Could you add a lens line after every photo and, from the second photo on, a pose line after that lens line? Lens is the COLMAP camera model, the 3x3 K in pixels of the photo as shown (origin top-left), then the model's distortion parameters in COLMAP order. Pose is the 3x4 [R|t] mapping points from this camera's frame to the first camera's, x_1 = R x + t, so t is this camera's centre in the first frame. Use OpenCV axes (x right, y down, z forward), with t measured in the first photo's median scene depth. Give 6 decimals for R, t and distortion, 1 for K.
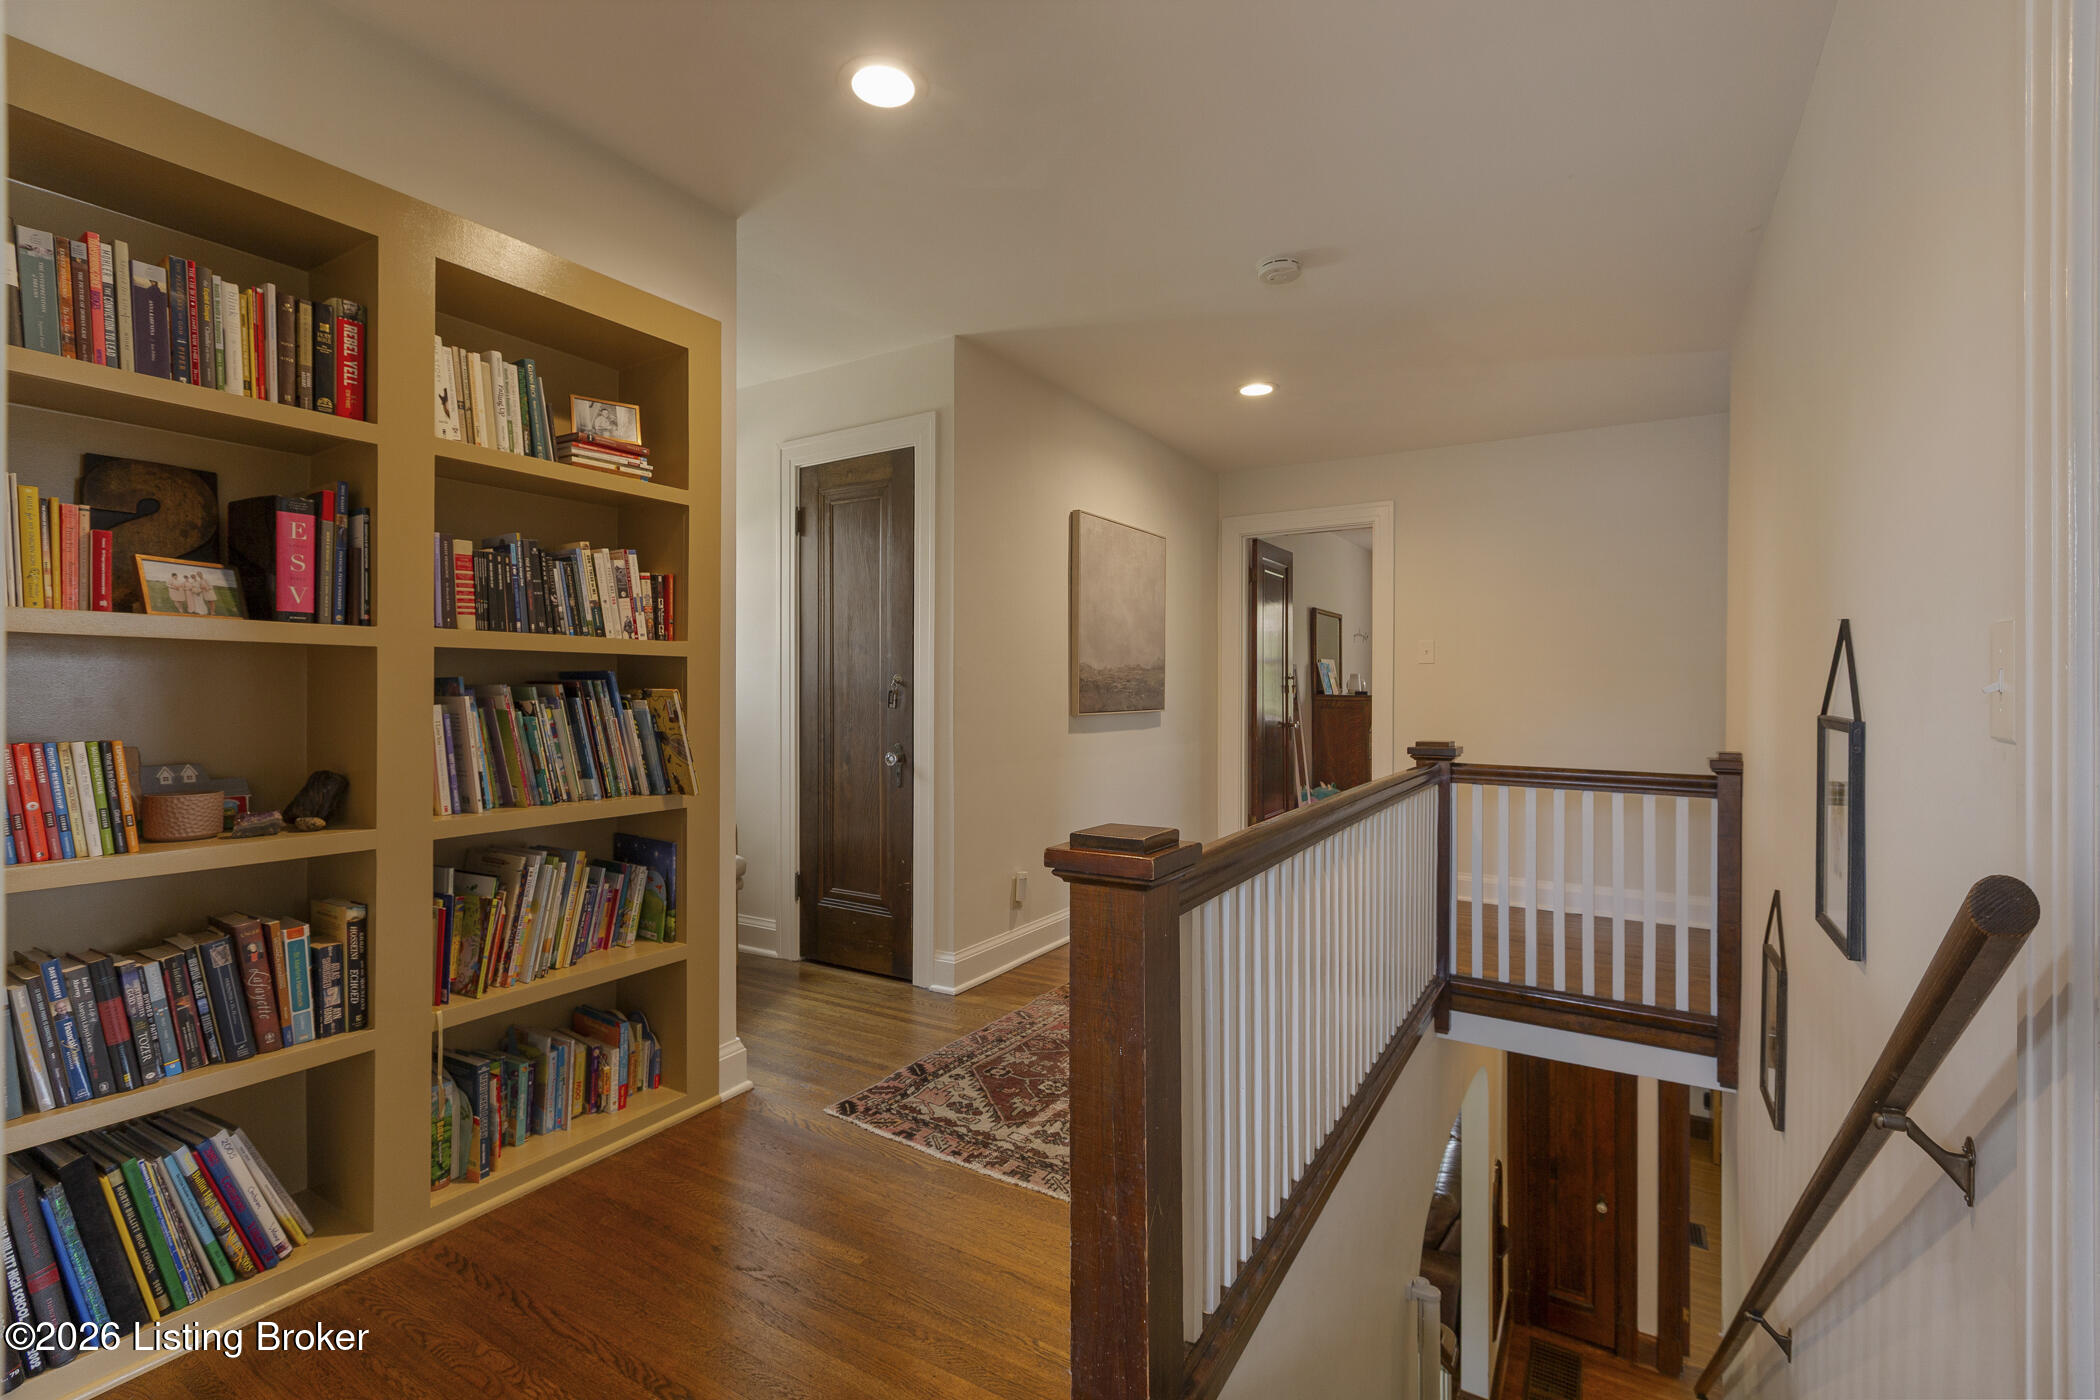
lens RADIAL K [[946.6, 0, 1037.6], [0, 946.6, 693.9], [0, 0, 1]] dist [0.001232, 0.000647]
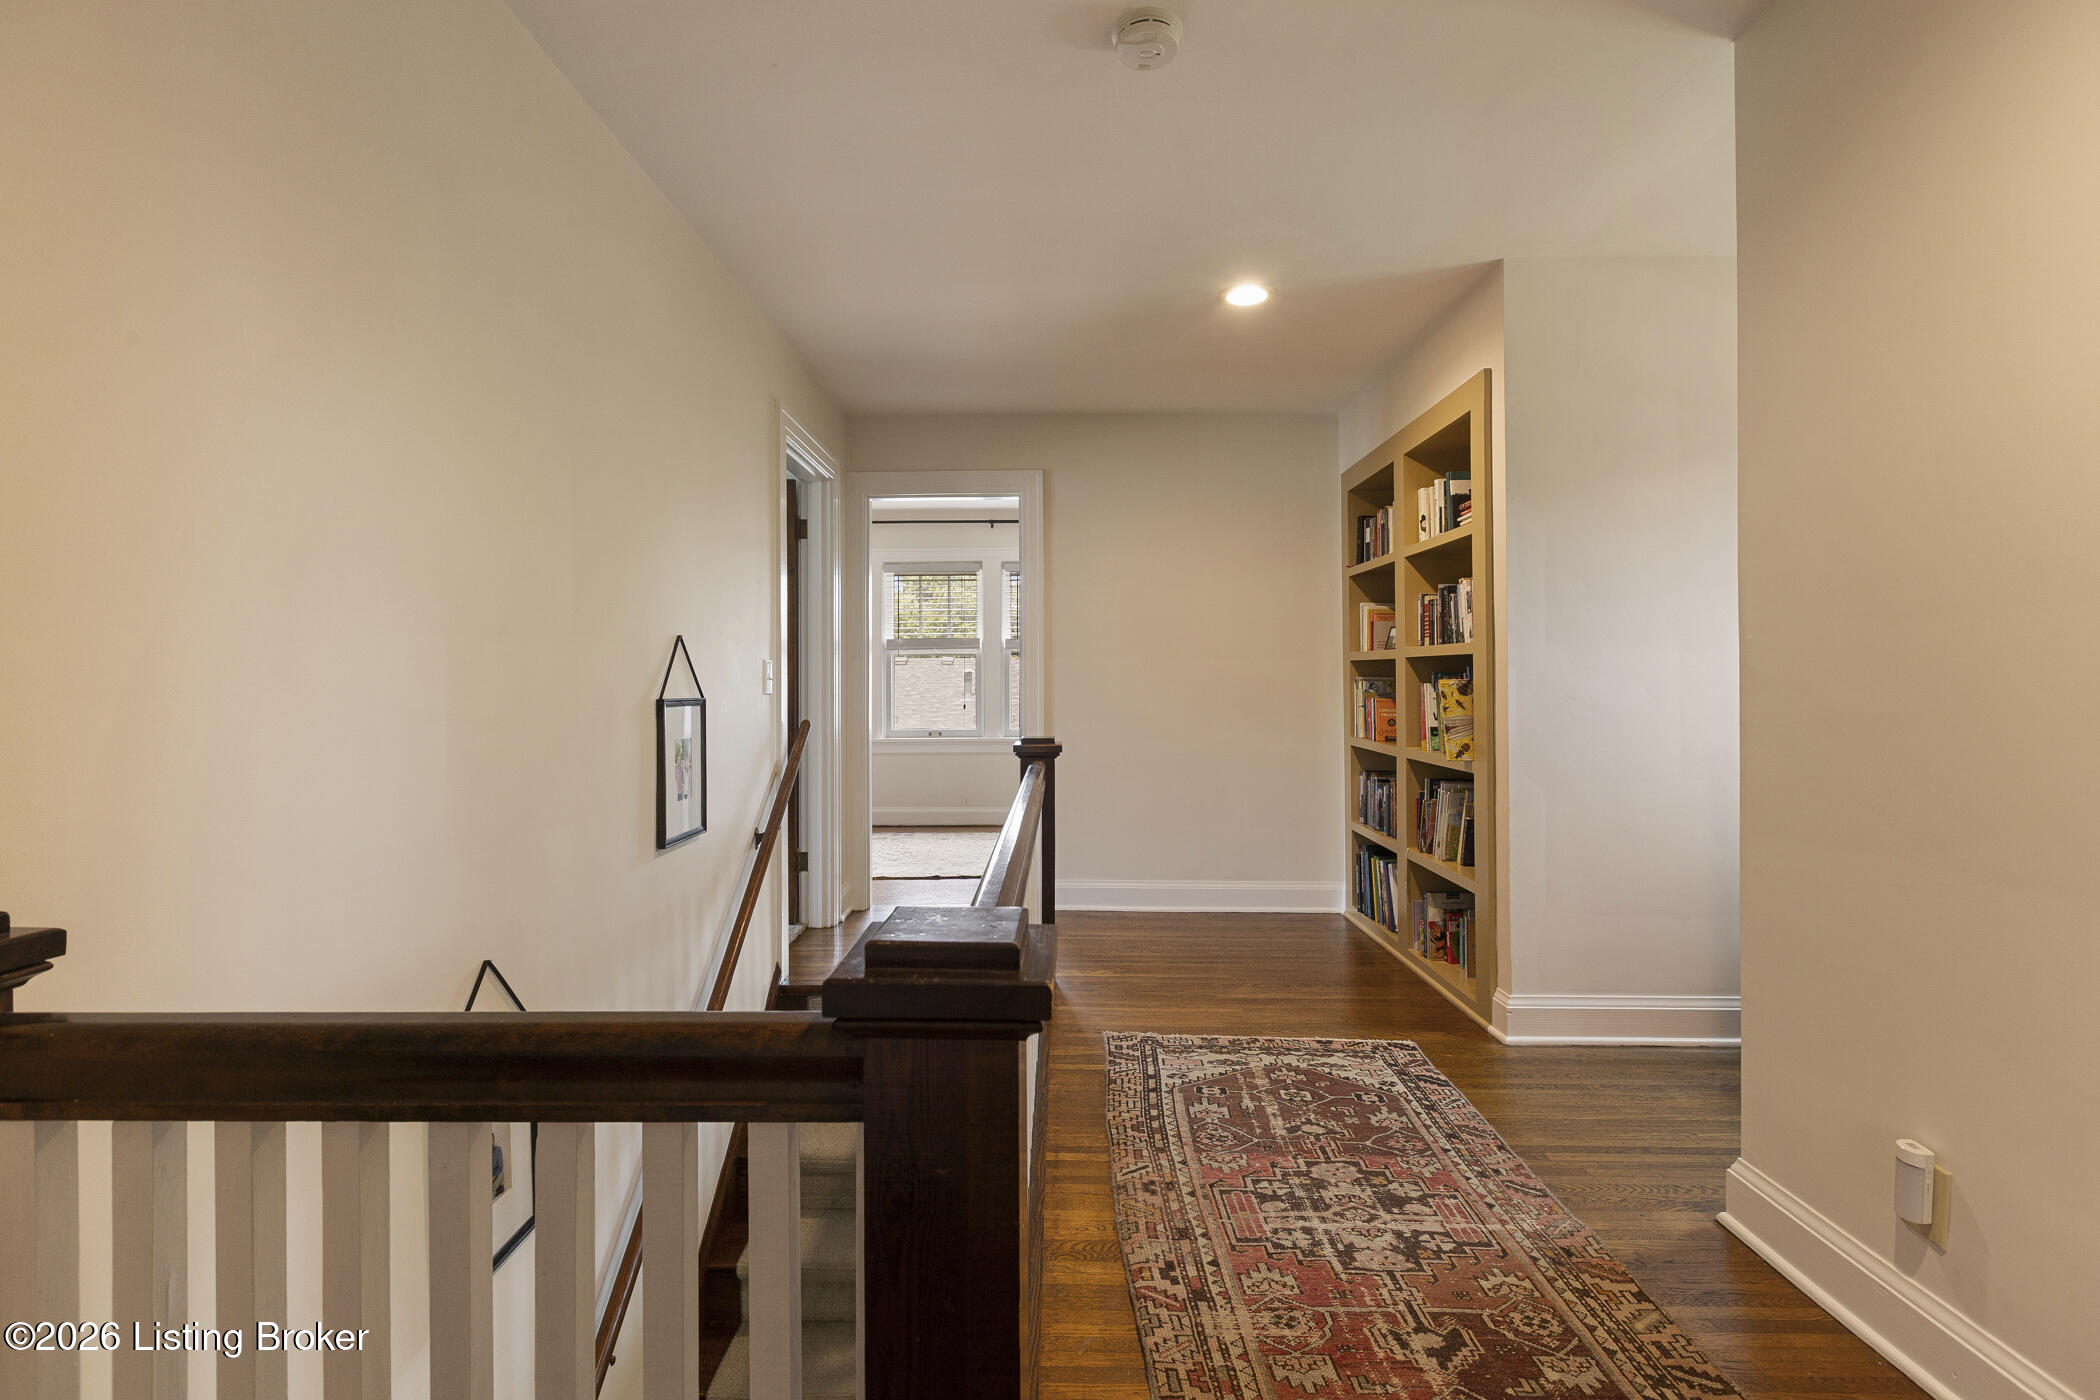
lens RADIAL K [[946.6, 0, 1044.8], [0, 946.6, 693.0], [0, 0, 1]] dist [0.001232, 0.000647]
pose [[-0.862152, 0.004192, -0.506632, 0.746044], [-0.002160, 0.999926, 0.011949, -0.000785], [0.506645, 0.011396, -0.862080, 1.759951]]
